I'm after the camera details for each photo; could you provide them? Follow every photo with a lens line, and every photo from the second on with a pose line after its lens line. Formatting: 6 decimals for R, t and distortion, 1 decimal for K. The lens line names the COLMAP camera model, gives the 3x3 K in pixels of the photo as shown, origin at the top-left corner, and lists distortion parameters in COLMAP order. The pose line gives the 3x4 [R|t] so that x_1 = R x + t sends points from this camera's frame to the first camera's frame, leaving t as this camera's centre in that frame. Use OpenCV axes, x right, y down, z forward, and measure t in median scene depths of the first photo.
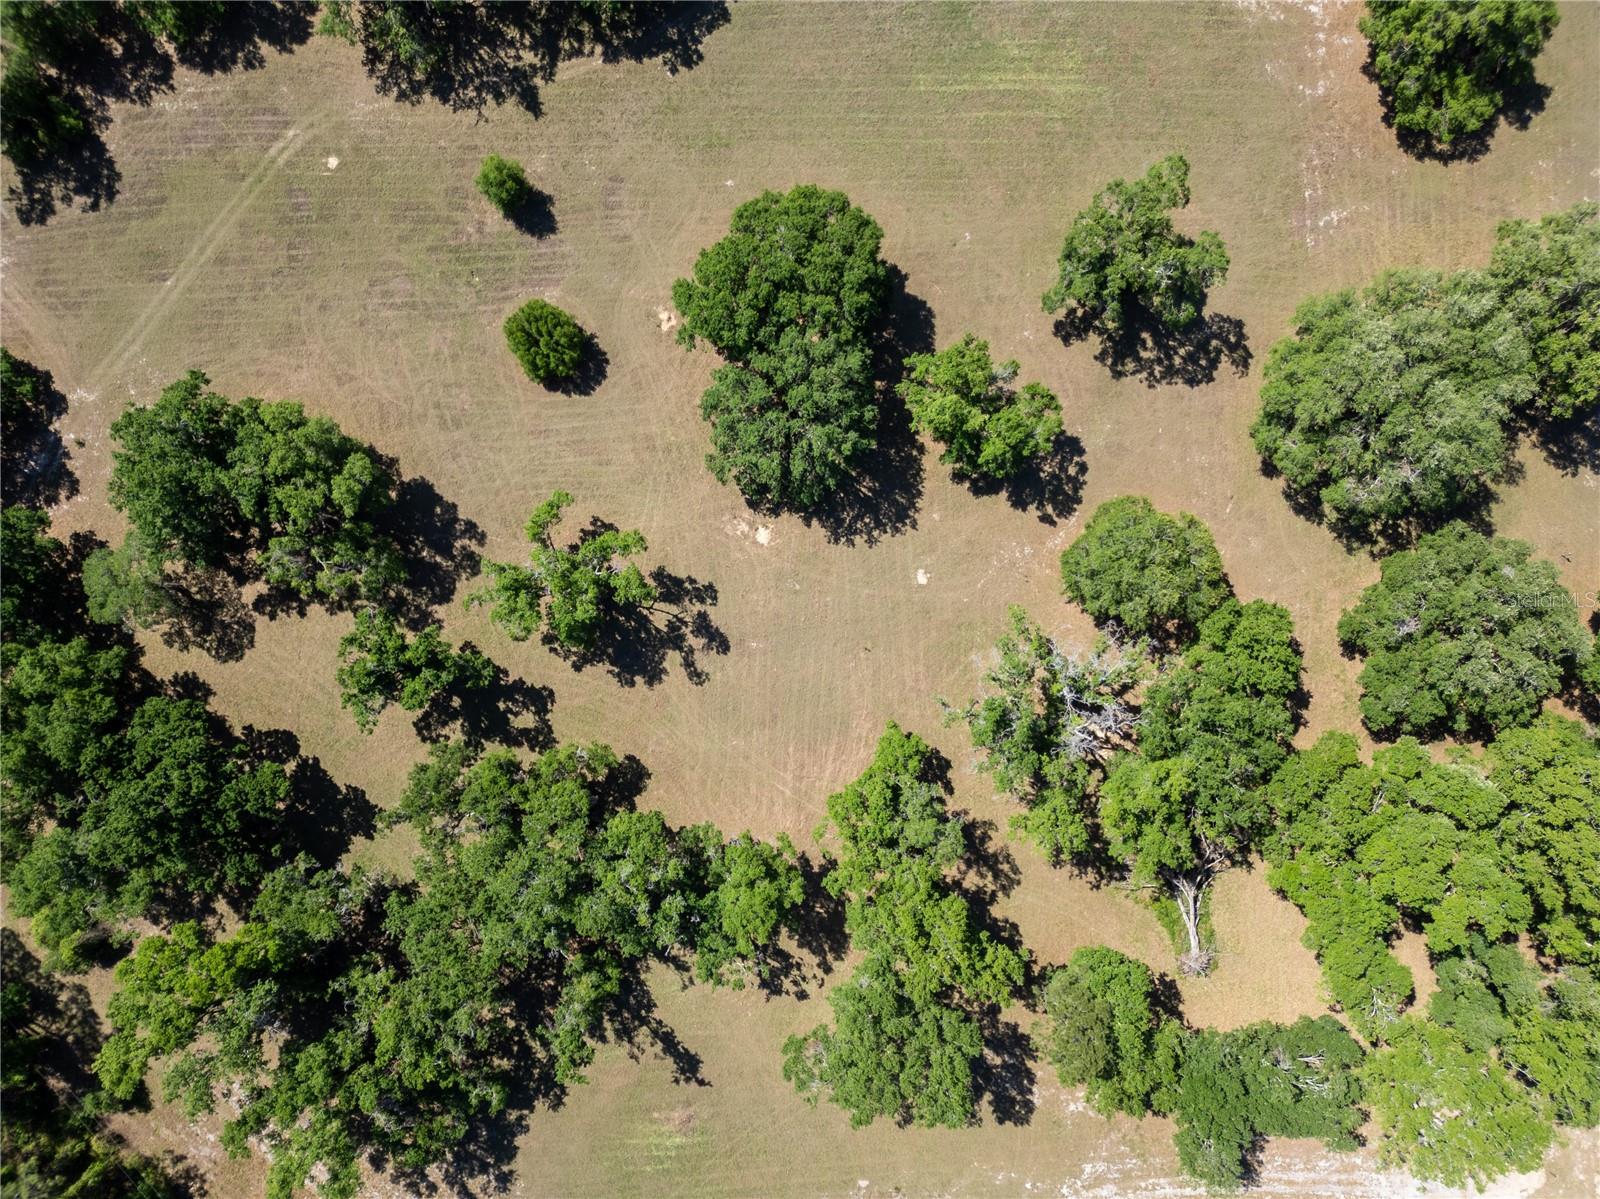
lens RADIAL K [[1122.3, 0, 797.2], [0, 1122.3, 598.1], [0, 0, 1]] dist [0.056585, -0.044547]
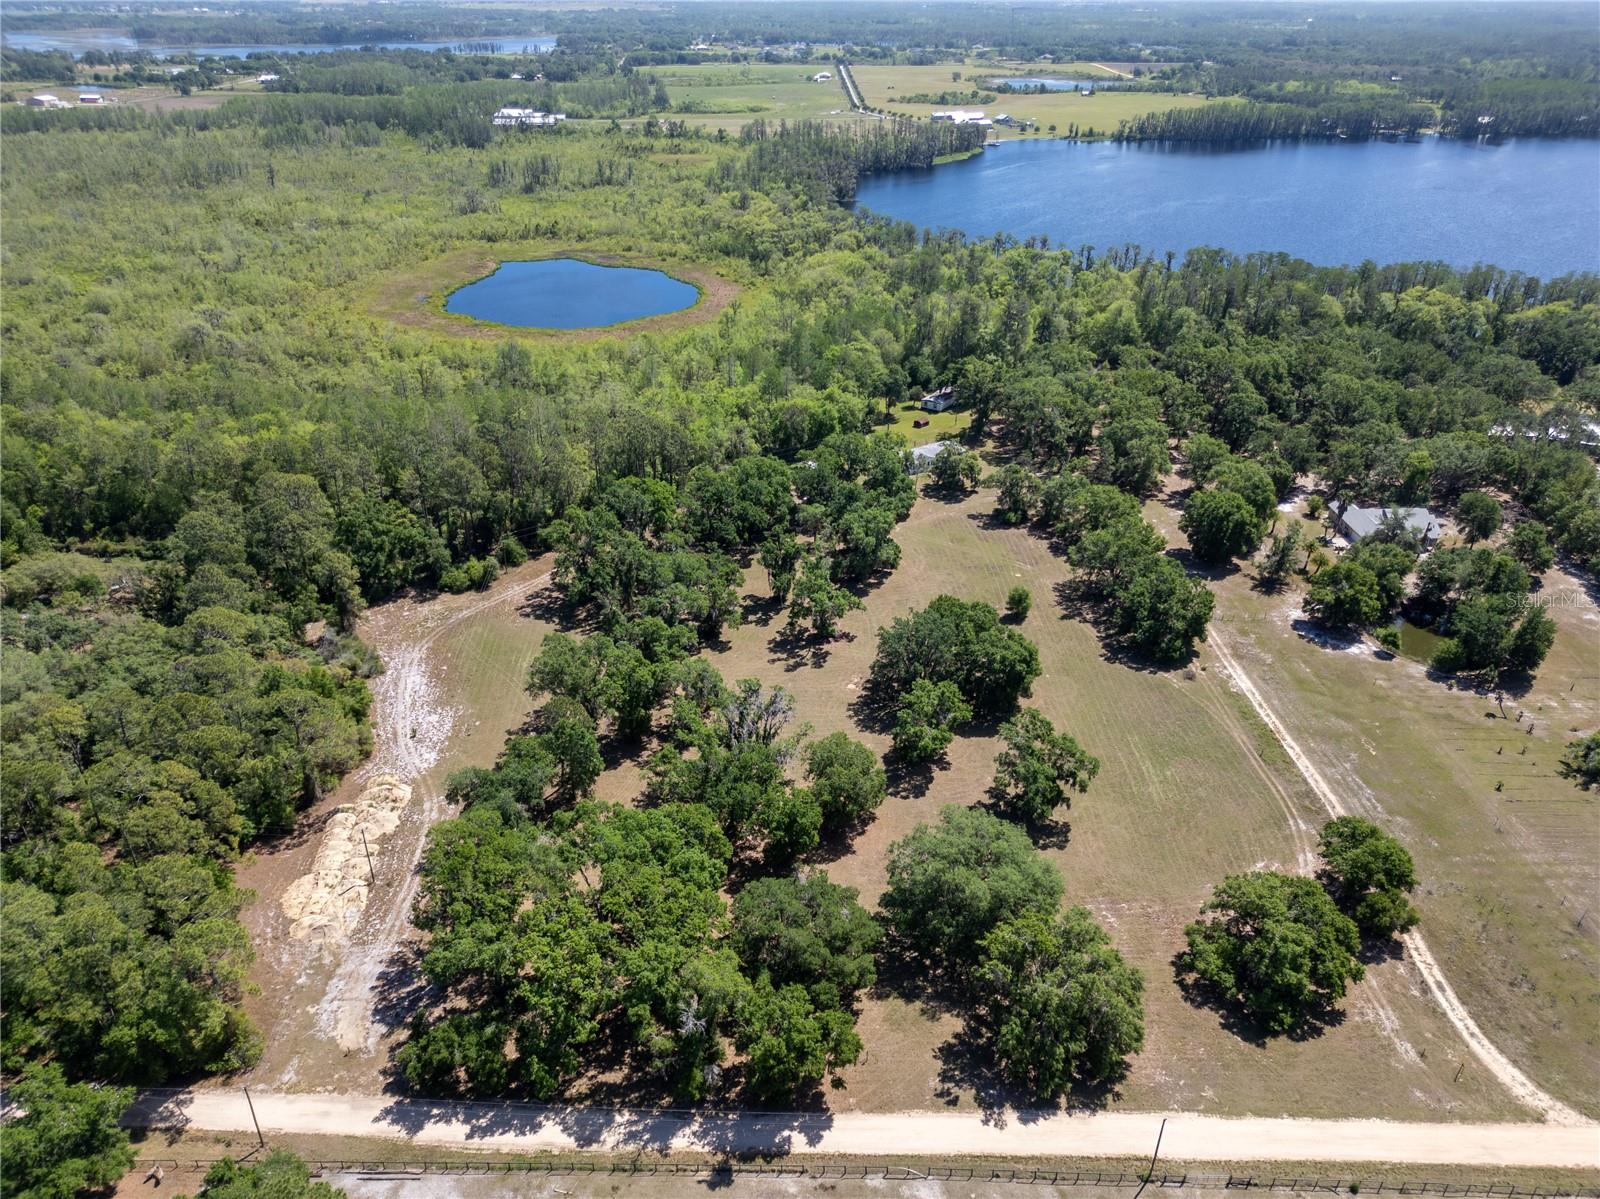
lens RADIAL K [[1122.3, 0, 799.6], [0, 1122.3, 615.6], [0, 0, 1]] dist [0.056585, -0.044547]
pose [[0.007874, 0.493108, -0.869932, 1.452823], [-0.999415, 0.032831, 0.009563, 0.005506], [0.033277, 0.869348, 0.493078, 0.023881]]
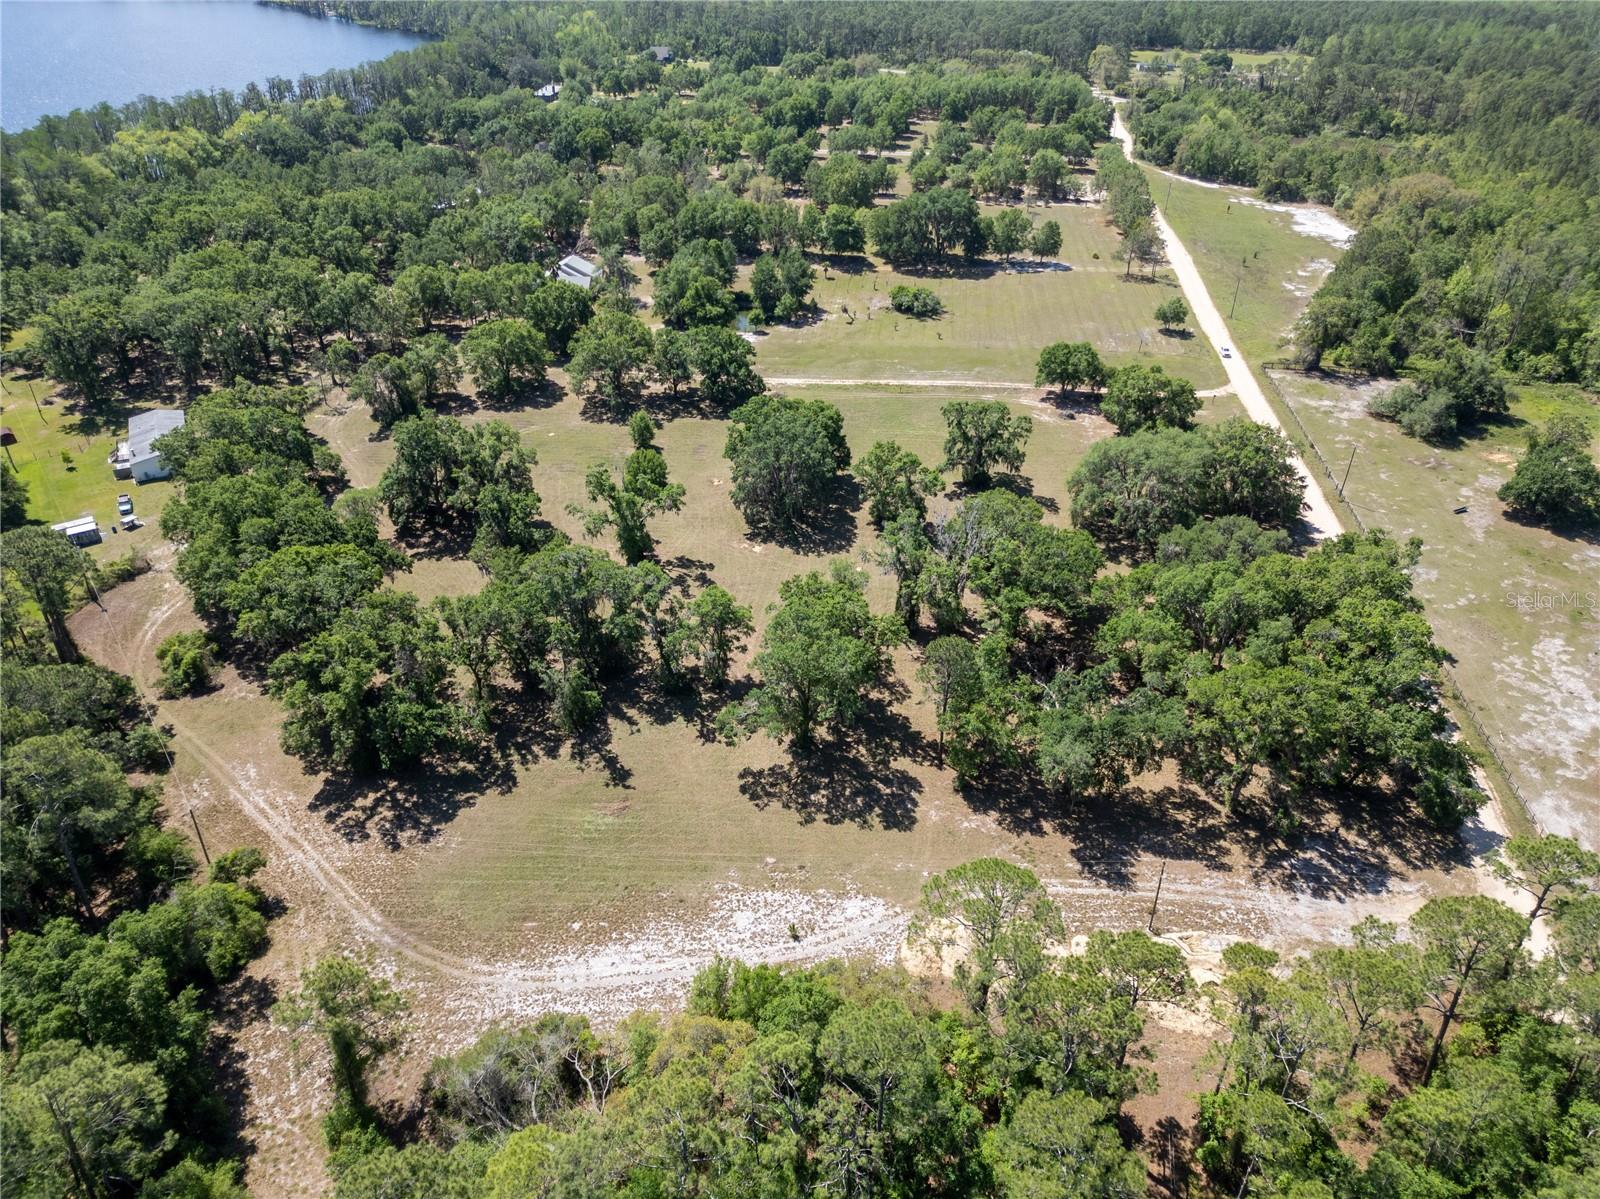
lens RADIAL K [[1122.3, 0, 803.2], [0, 1122.3, 608.8], [0, 0, 1]] dist [0.056585, -0.044547]
pose [[0.994575, 0.064173, -0.081863, 0.171303], [-0.103876, 0.571609, -0.813924, 1.229190], [-0.005438, 0.818013, 0.575175, 0.184363]]
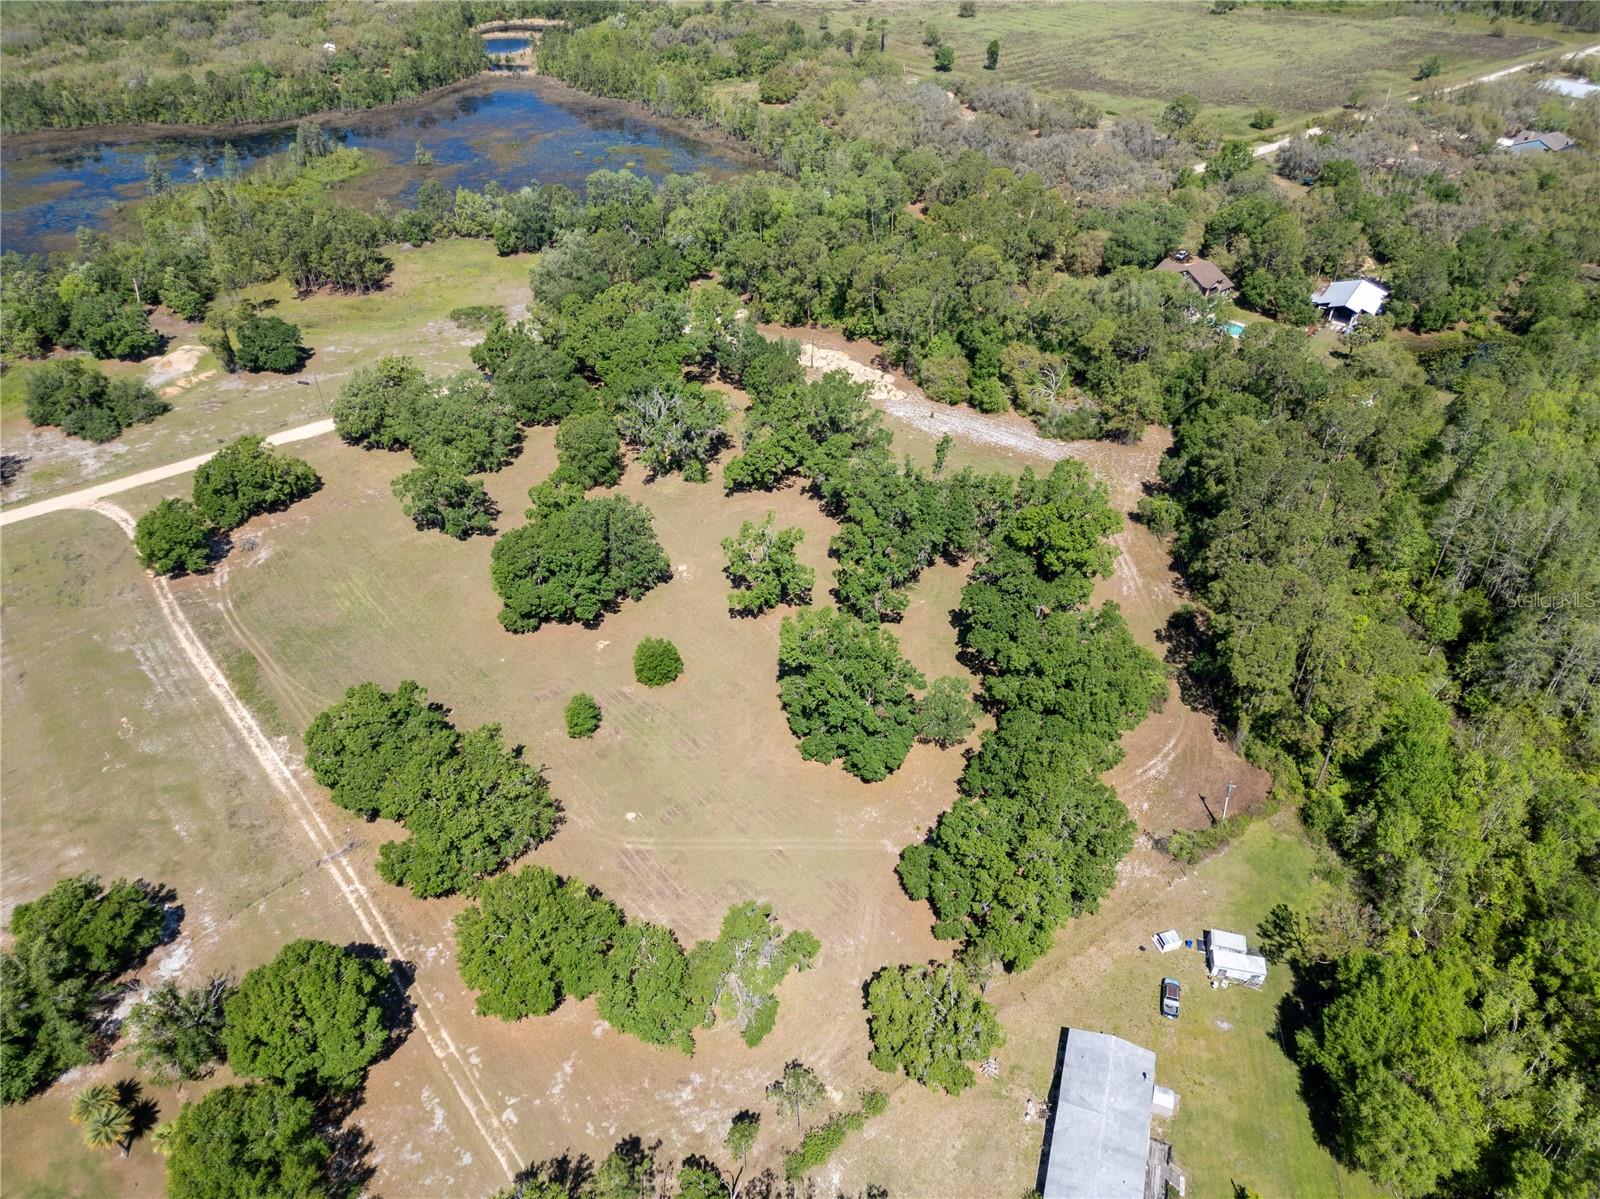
lens RADIAL K [[1122.3, 0, 800.3], [0, 1122.3, 592.9], [0, 0, 1]] dist [0.056585, -0.044547]
pose [[-0.632130, -0.456131, 0.626383, -1.245116], [0.774431, -0.344926, 0.530361, -0.842715], [-0.025858, 0.820348, 0.571280, 0.043051]]
